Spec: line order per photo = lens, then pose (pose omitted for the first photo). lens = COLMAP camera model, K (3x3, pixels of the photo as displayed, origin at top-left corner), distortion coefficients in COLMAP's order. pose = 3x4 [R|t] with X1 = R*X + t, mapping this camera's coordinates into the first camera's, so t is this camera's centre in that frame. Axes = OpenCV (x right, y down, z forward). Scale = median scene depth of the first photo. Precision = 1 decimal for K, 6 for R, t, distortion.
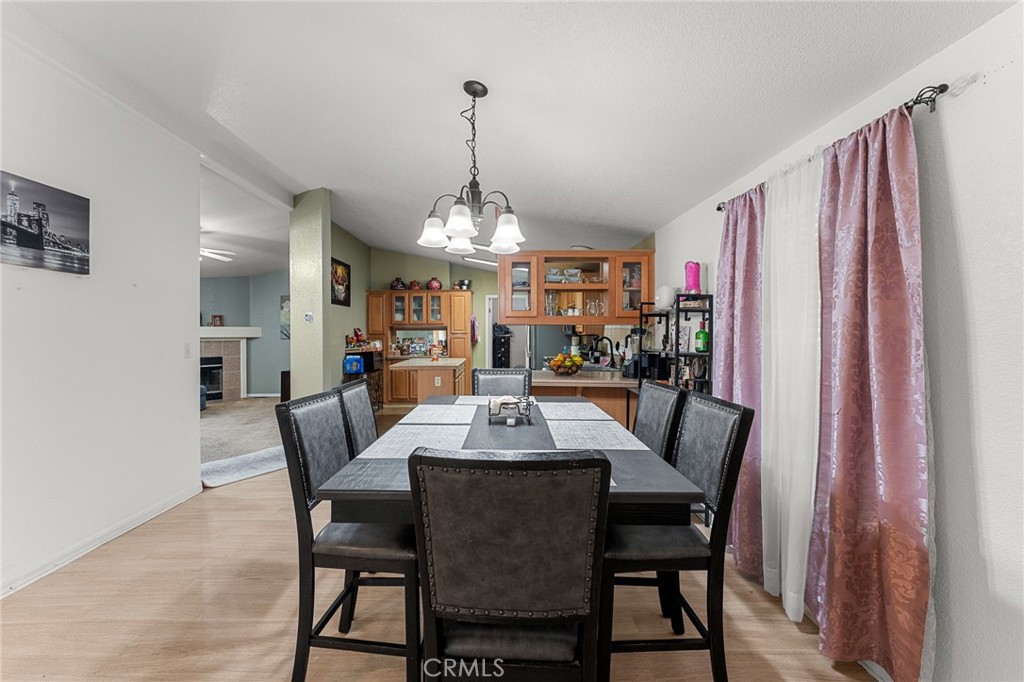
lens RADIAL K [[416.4, 0, 496.7], [0, 416.4, 333.5], [0, 0, 1]] dist [-0.004228, -0.000065]
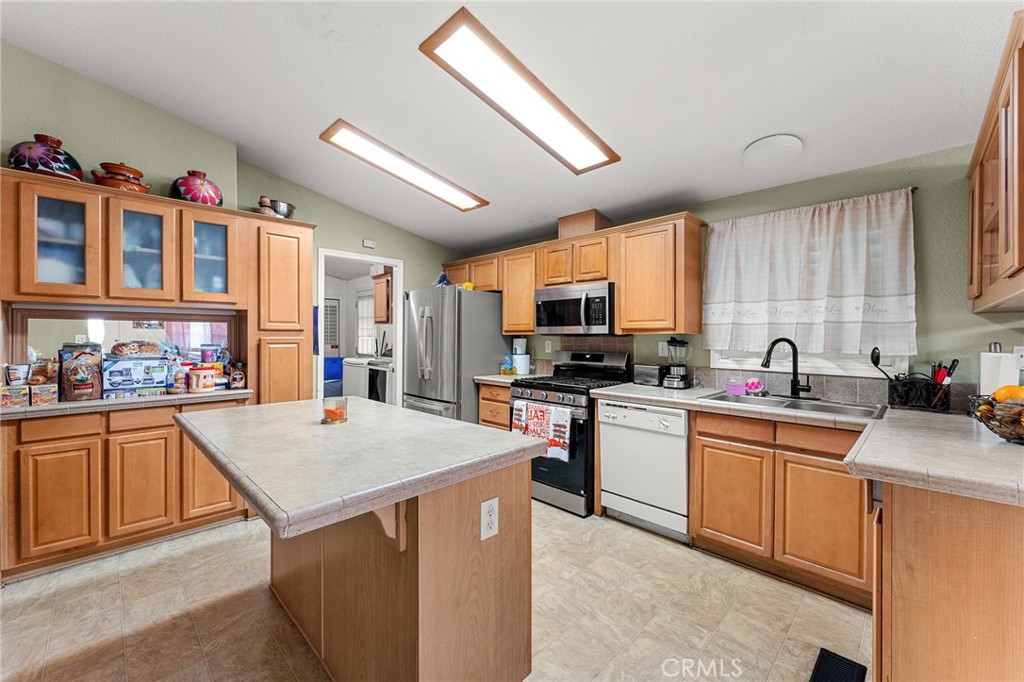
lens RADIAL K [[416.4, 0, 508.0], [0, 416.4, 338.7], [0, 0, 1]] dist [-0.004228, -0.000065]
pose [[0.709973, 0.000503, 0.704228, -0.459679], [-0.009520, 0.999915, 0.008884, 0.004119], [-0.704164, -0.013011, 0.709918, 1.227675]]
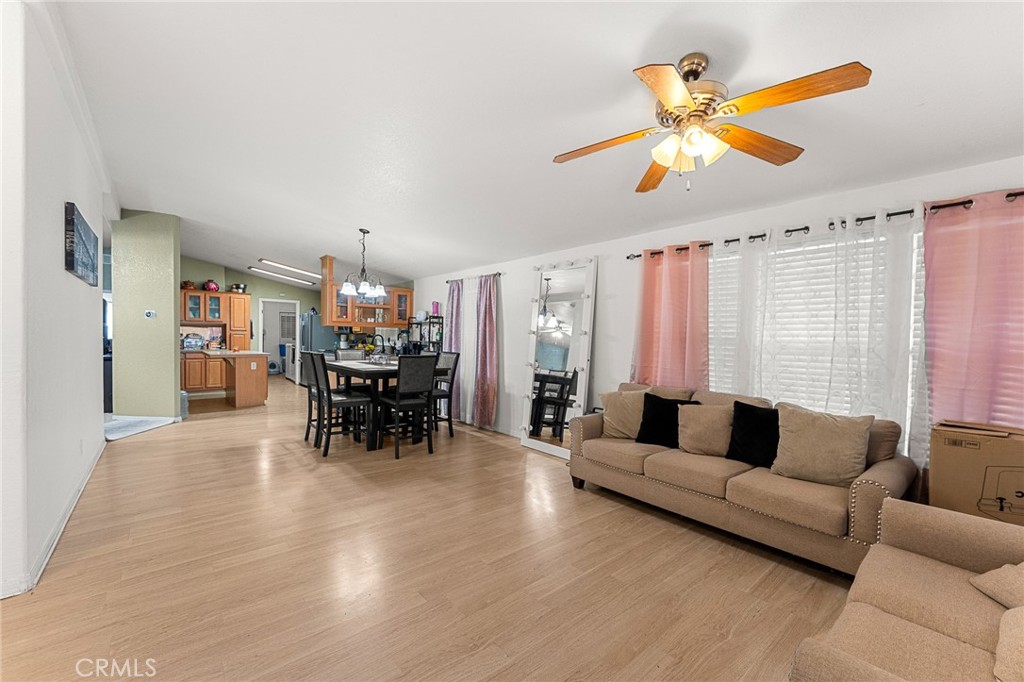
lens RADIAL K [[416.4, 0, 509.4], [0, 416.4, 349.5], [0, 0, 1]] dist [-0.004228, -0.000065]
pose [[0.769591, -0.004215, 0.638523, -0.535170], [-0.017722, 0.999452, 0.027958, 0.015459], [-0.638291, -0.032832, 0.769095, -0.810837]]
